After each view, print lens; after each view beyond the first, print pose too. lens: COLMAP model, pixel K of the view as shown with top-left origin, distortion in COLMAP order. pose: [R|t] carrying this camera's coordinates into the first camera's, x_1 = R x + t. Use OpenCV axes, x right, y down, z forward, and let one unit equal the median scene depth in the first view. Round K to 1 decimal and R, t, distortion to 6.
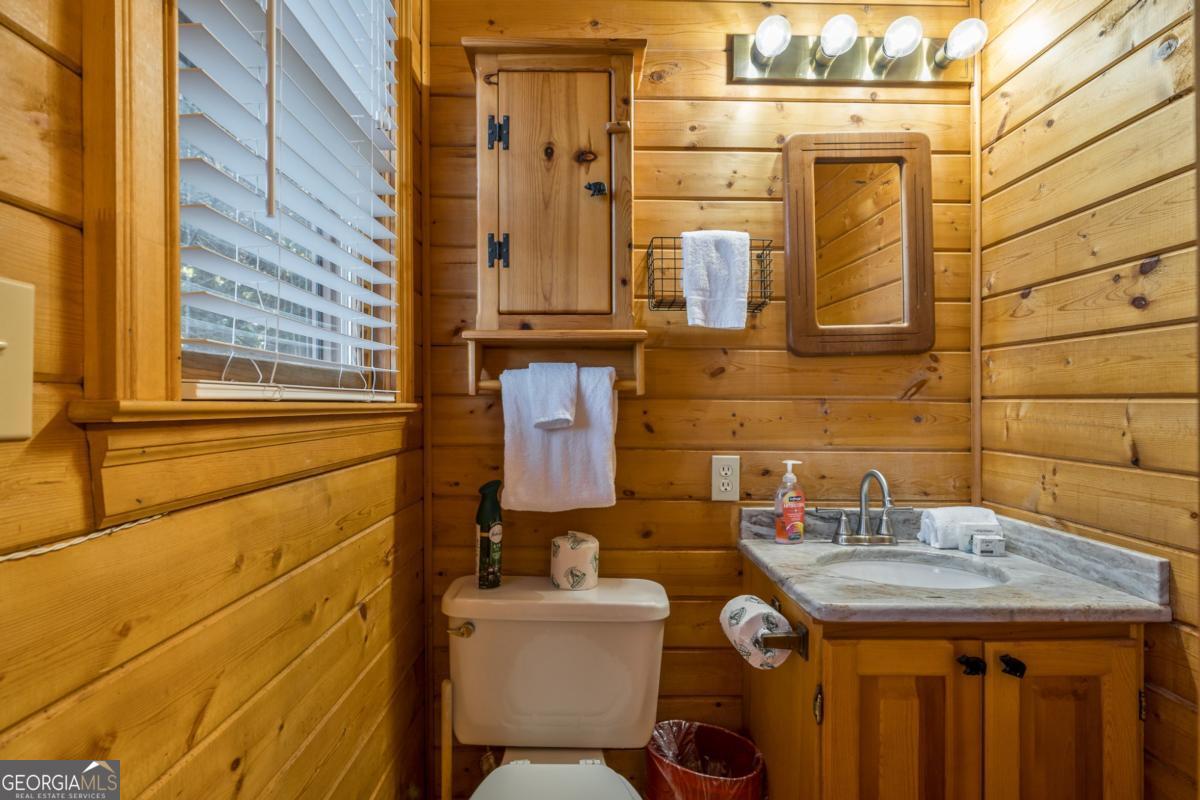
lens RADIAL K [[563.1, 0, 610.1], [0, 563.1, 395.6], [0, 0, 1]] dist [0.000673, 0.000953]
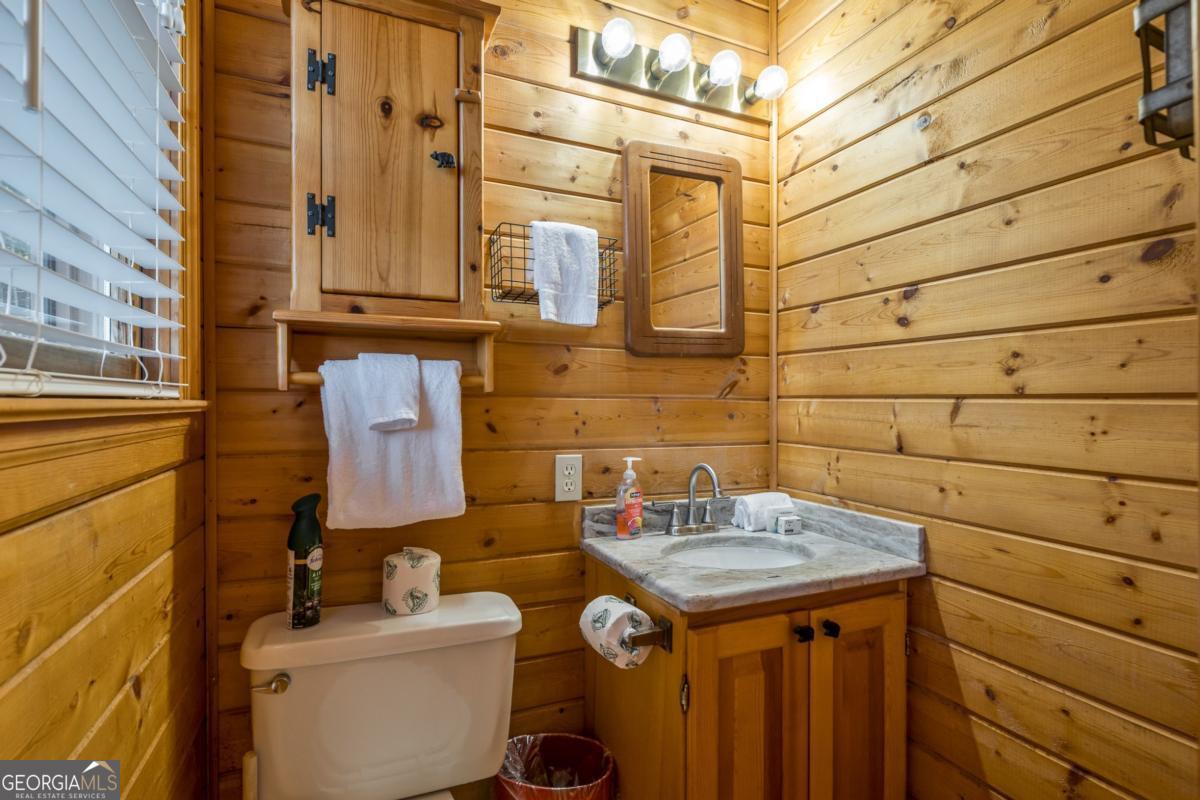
lens RADIAL K [[563.1, 0, 610.1], [0, 563.1, 395.6], [0, 0, 1]] dist [0.000673, 0.000953]
pose [[0.926997, 0.006500, 0.375011, -0.110698], [-0.007807, 0.999968, 0.001965, 0.001111], [-0.374986, -0.004749, 0.927018, 0.074565]]
